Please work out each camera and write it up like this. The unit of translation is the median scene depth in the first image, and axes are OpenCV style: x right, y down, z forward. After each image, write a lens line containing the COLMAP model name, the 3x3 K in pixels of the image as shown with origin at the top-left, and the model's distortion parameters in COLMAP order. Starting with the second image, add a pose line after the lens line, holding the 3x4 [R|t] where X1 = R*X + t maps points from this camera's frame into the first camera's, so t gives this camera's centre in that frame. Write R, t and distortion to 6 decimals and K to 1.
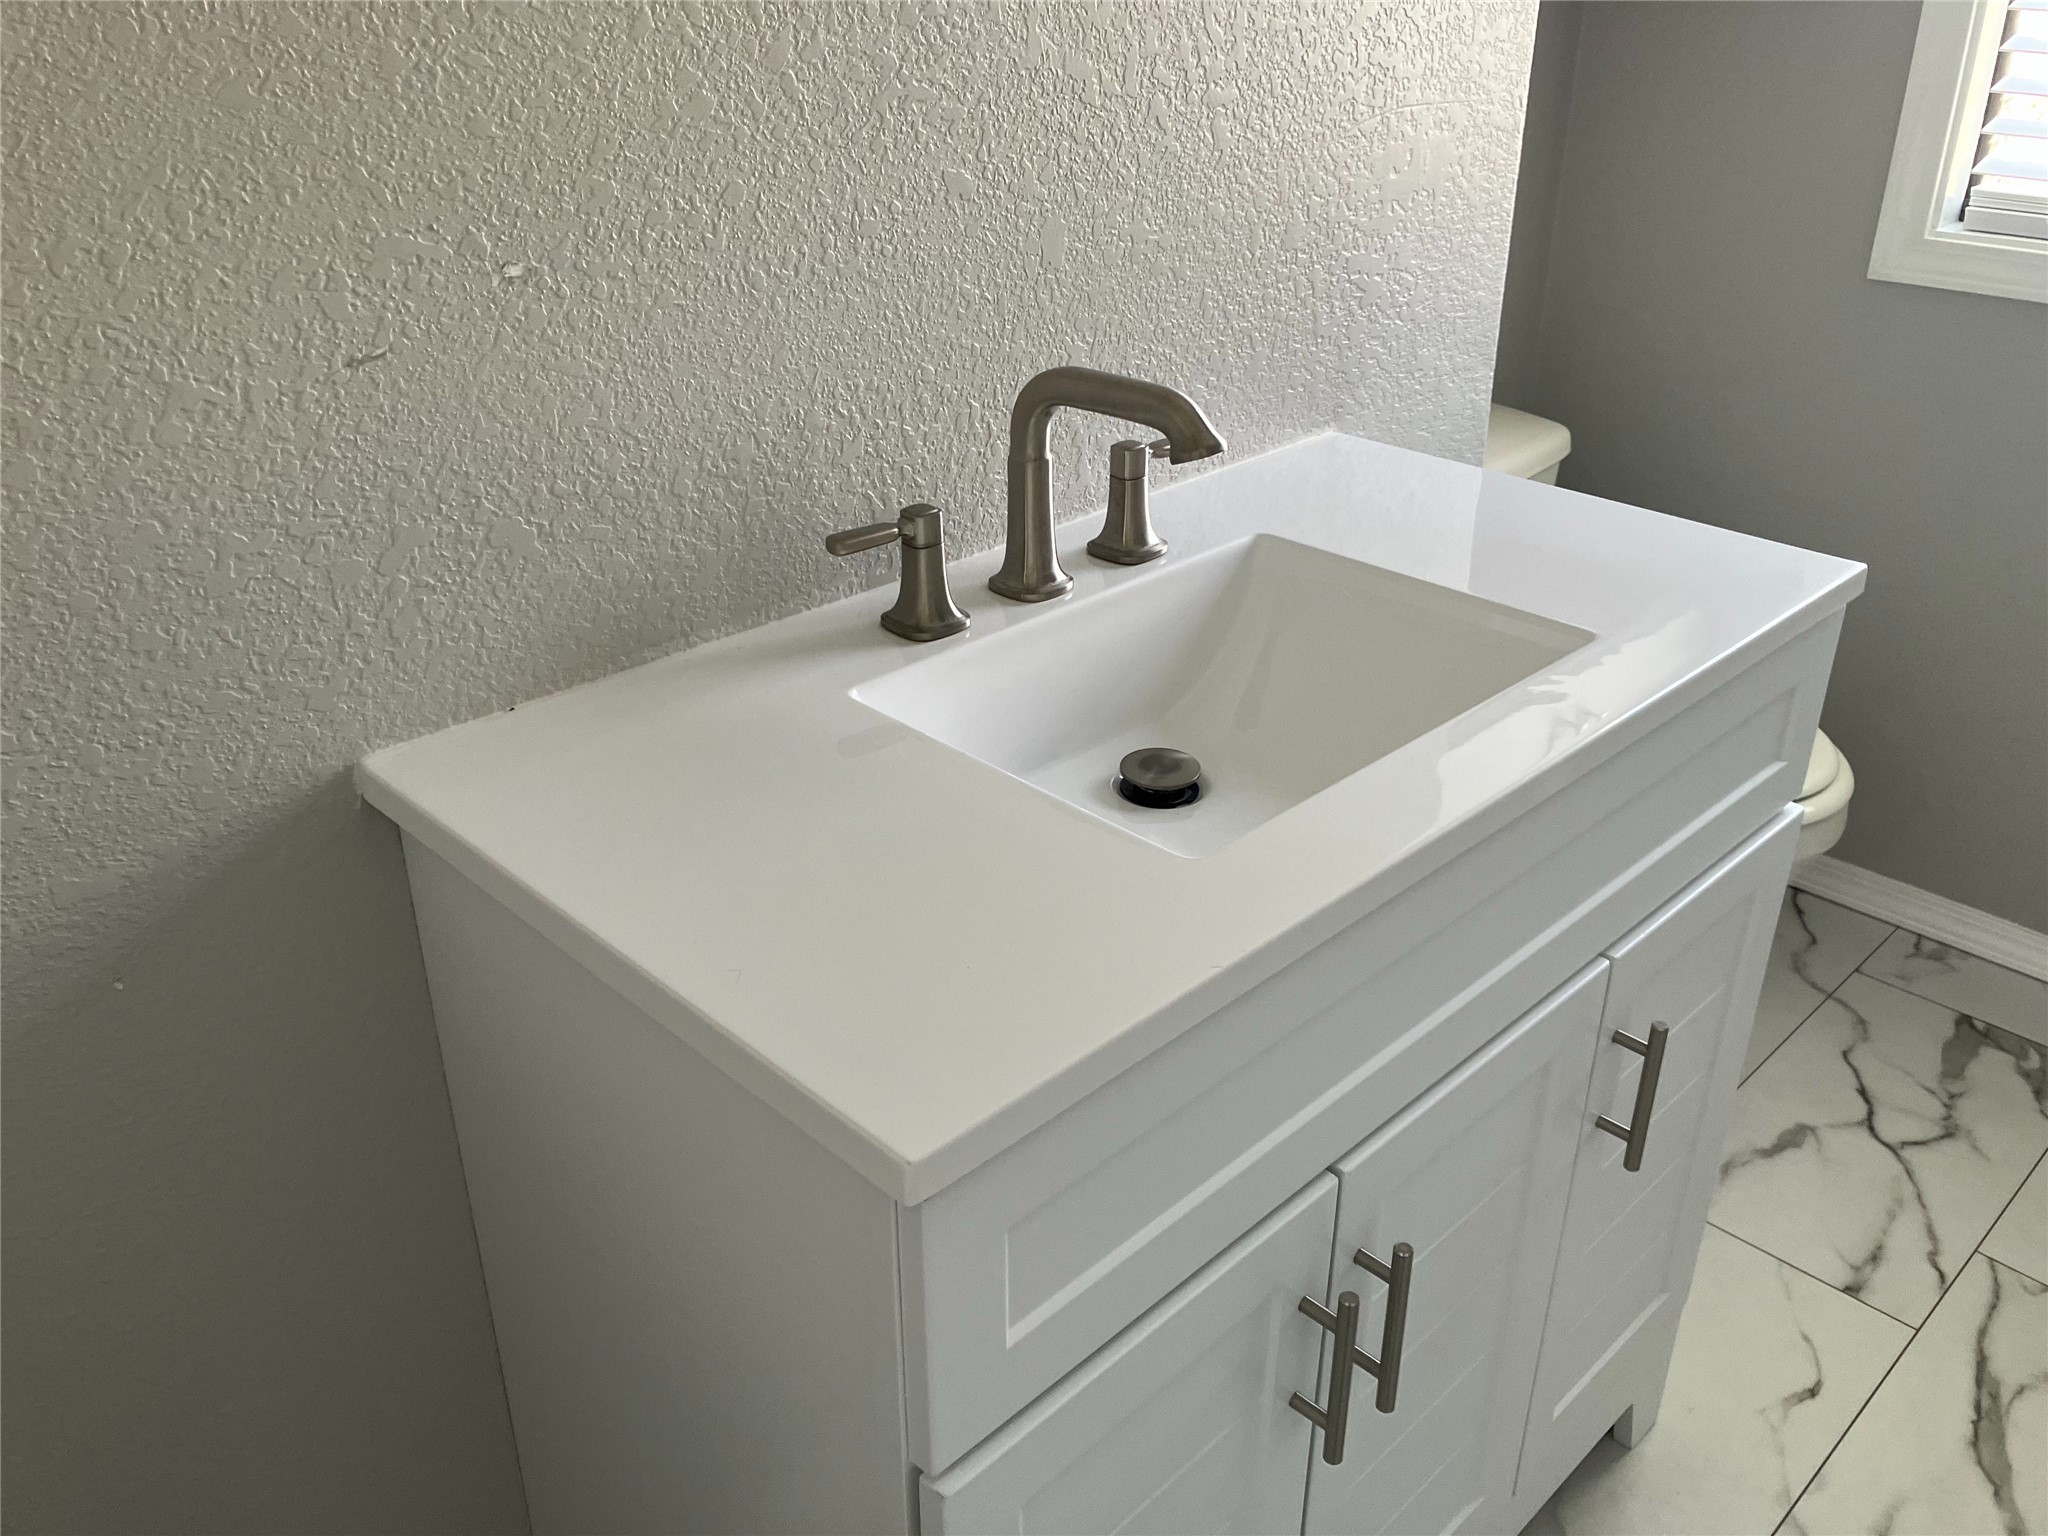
lens RADIAL K [[1688.8, 0, 1040.0], [0, 1688.8, 752.2], [0, 0, 1]] dist [0.025960, -0.018419]
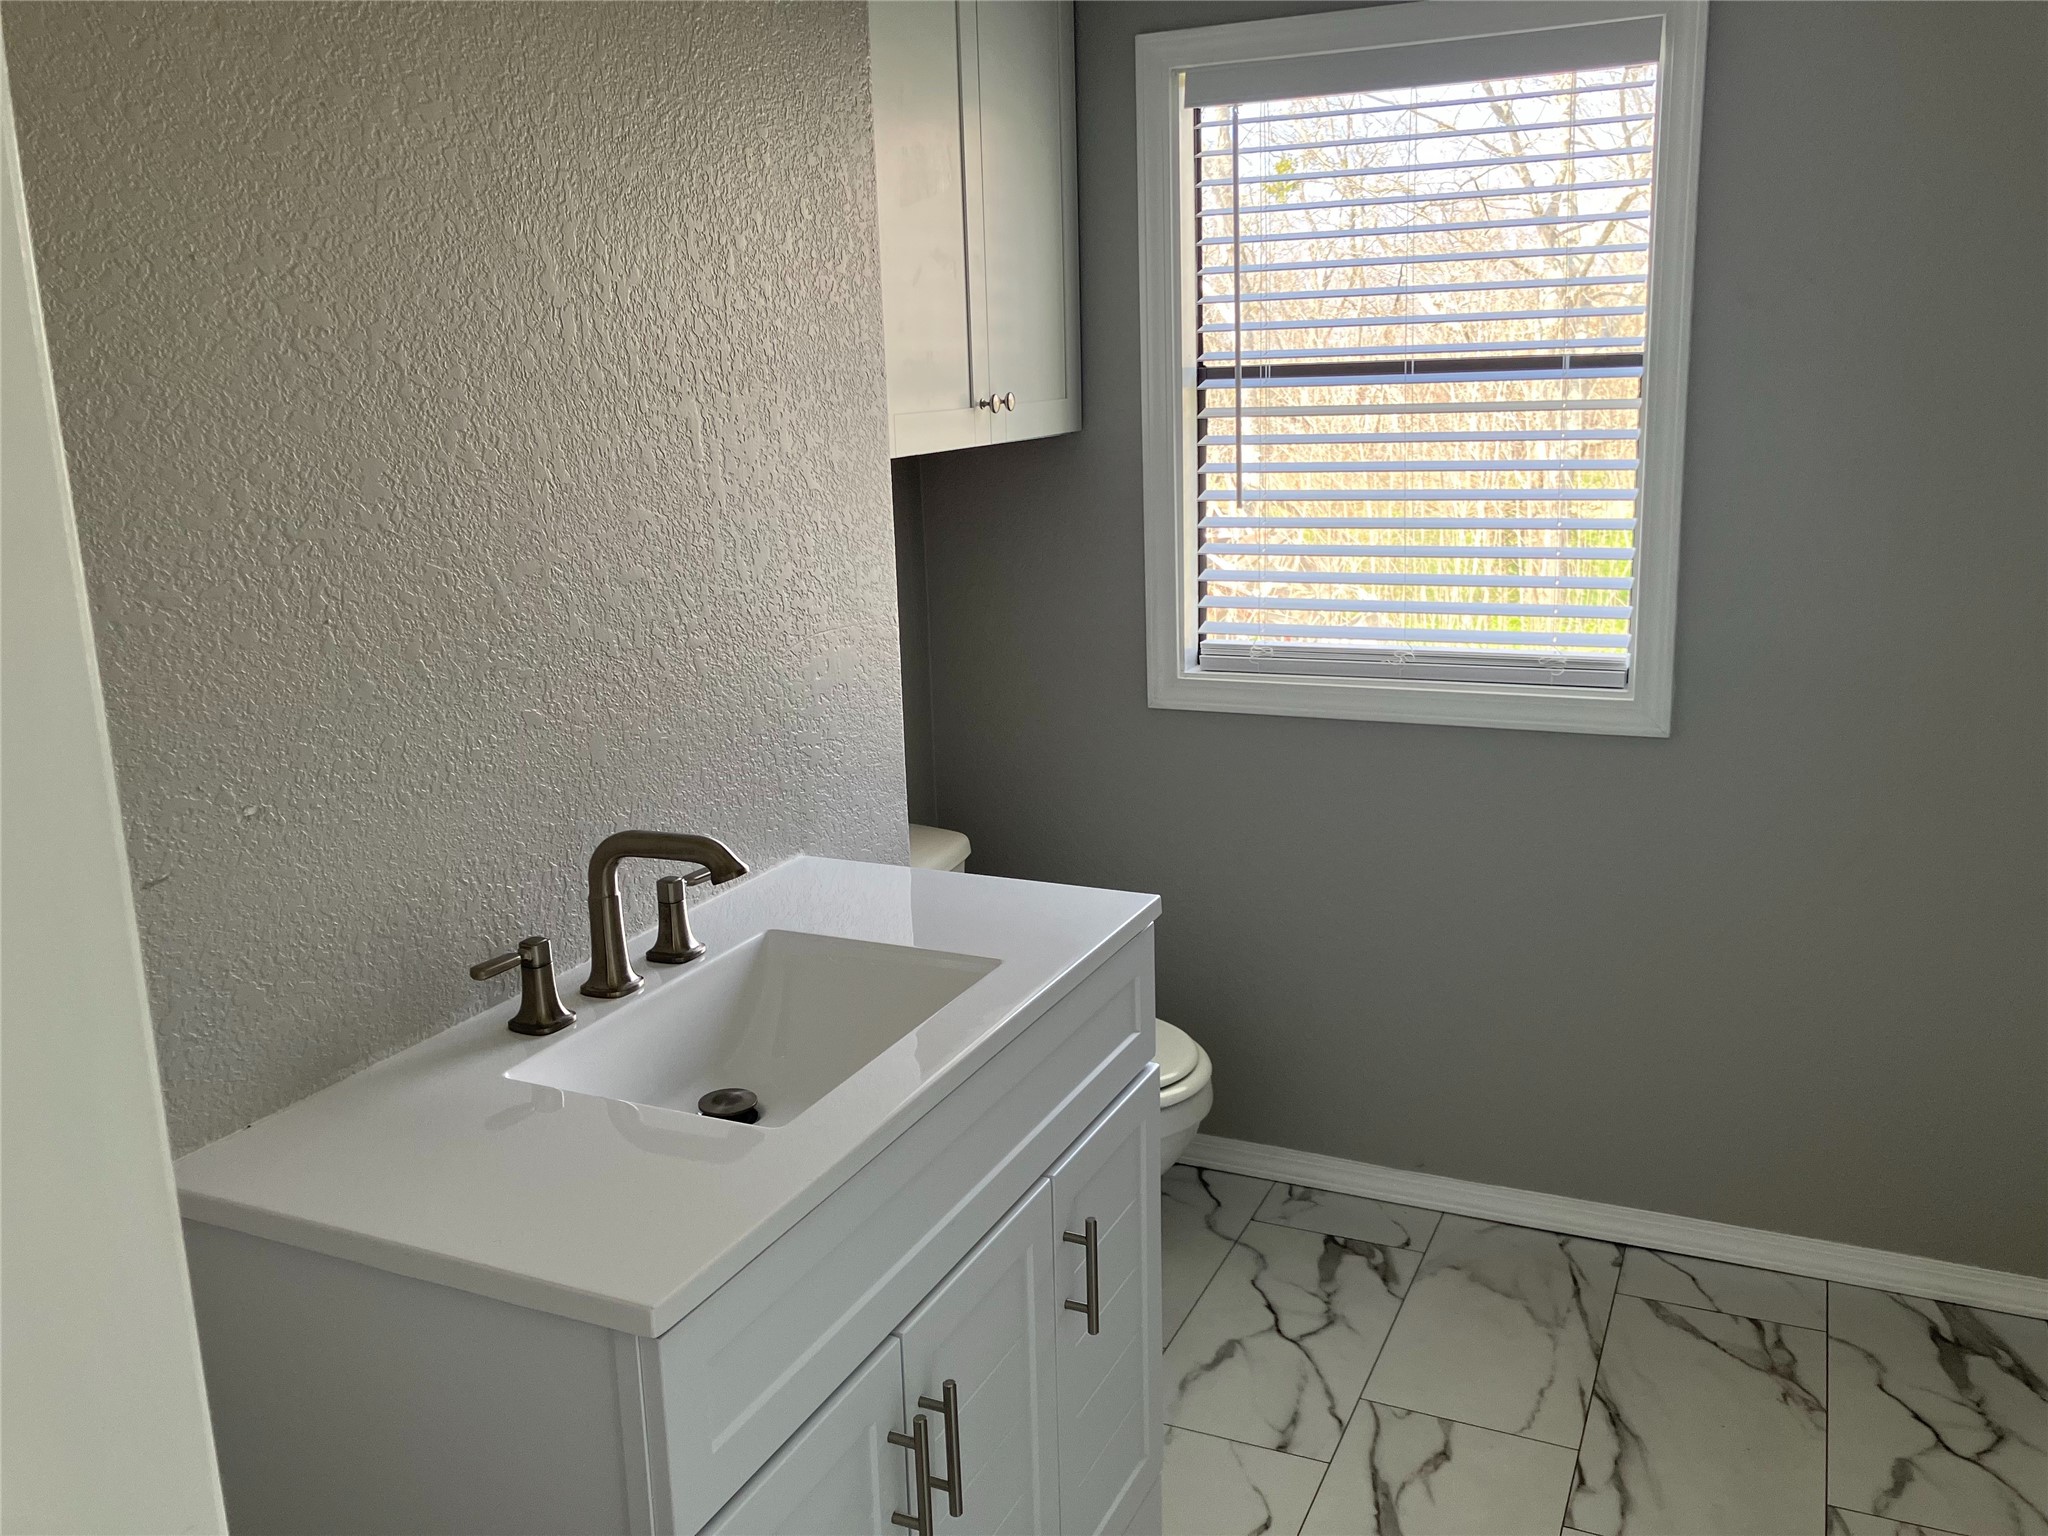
lens RADIAL K [[1688.8, 0, 1017.8], [0, 1688.8, 756.2], [0, 0, 1]] dist [0.025960, -0.018419]
pose [[0.940842, -0.100538, 0.323588, -0.122961], [0.178646, 0.958641, -0.221571, 0.085989], [-0.287928, 0.266271, 0.919890, -0.420045]]
